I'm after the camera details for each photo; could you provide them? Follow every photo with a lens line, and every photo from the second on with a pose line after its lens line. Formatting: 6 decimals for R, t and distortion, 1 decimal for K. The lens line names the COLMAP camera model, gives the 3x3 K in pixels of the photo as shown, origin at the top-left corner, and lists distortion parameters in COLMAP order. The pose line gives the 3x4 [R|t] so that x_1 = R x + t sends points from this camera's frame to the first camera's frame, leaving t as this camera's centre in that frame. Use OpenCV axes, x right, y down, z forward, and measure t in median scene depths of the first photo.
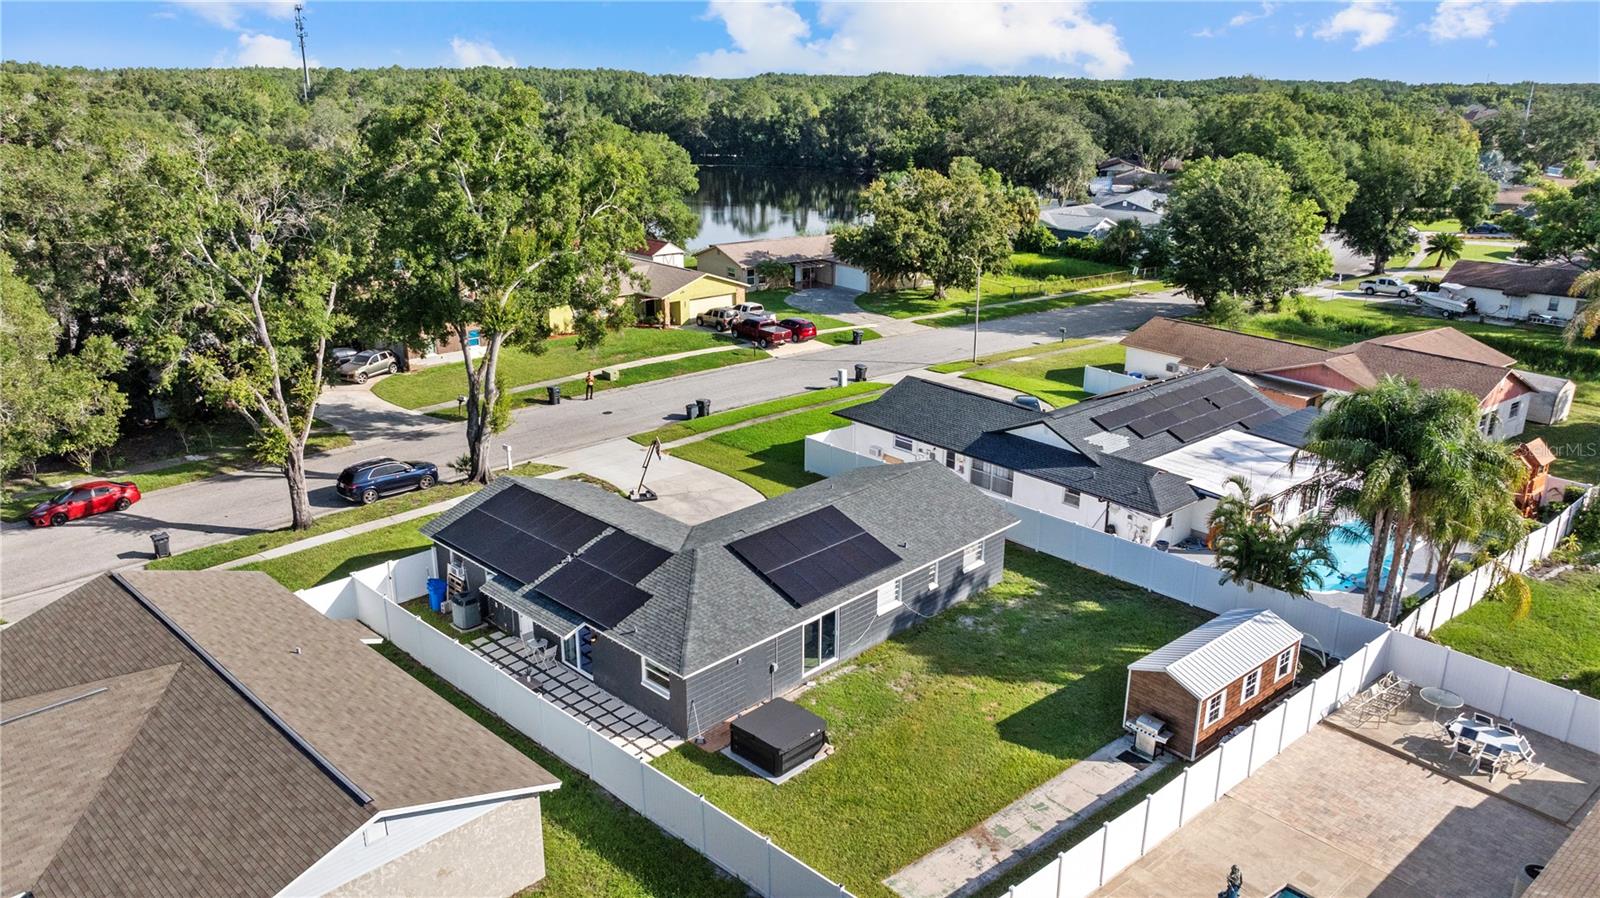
lens RADIAL K [[1134.9, 0, 803.5], [0, 1134.9, 451.8], [0, 0, 1]] dist [-0.006076, 0.009147]
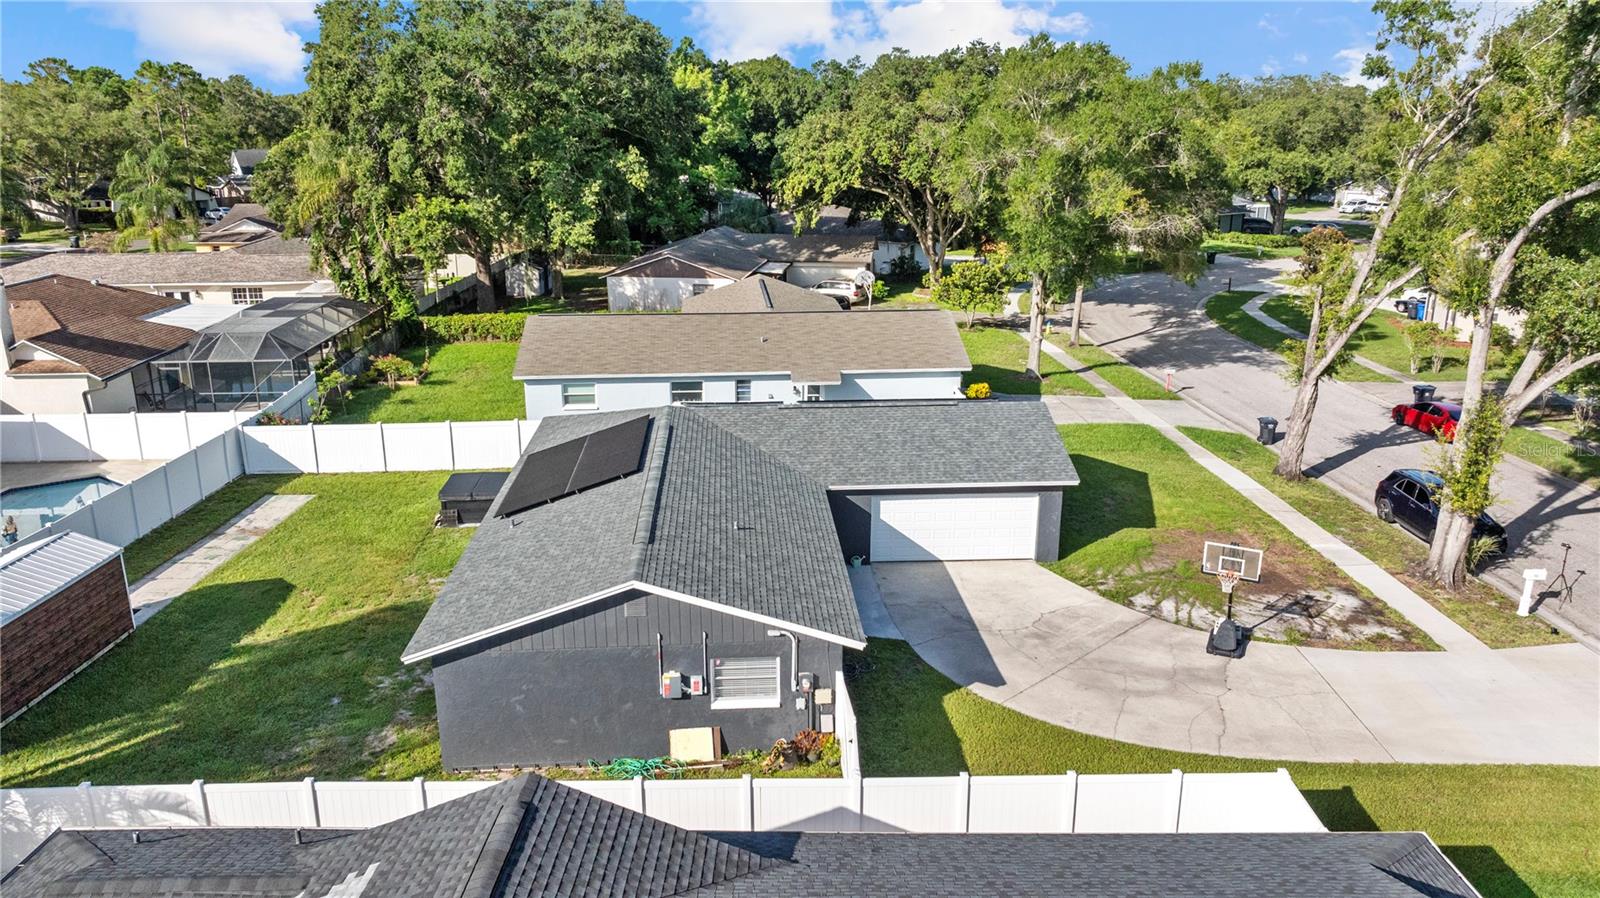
lens RADIAL K [[1134.9, 0, 806.1], [0, 1134.9, 448.0], [0, 0, 1]] dist [-0.006076, 0.009147]
pose [[-0.658269, 0.218589, -0.720348, 0.292876], [-0.240029, 0.846018, 0.476067, -0.204889], [0.713490, 0.486285, -0.504439, 0.947821]]
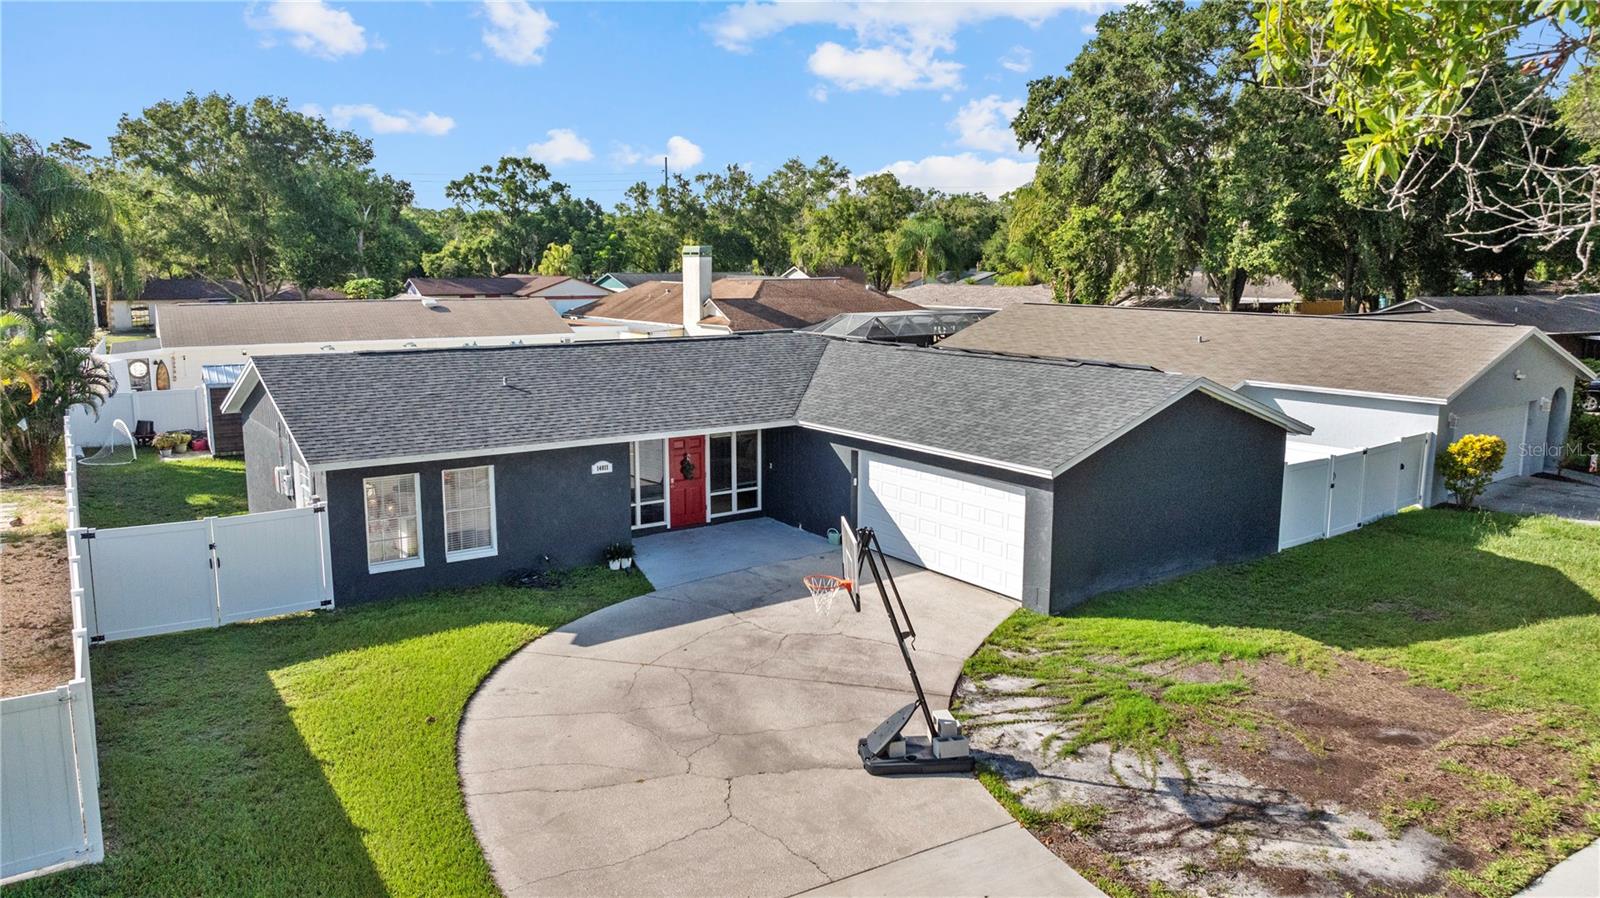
lens RADIAL K [[1134.9, 0, 797.3], [0, 1134.9, 446.4], [0, 0, 1]] dist [-0.006076, 0.009147]
pose [[-0.985156, -0.028100, 0.169345, -0.138032], [0.054516, 0.884226, 0.463867, -0.123003], [-0.162774, 0.466213, -0.869569, 1.046816]]
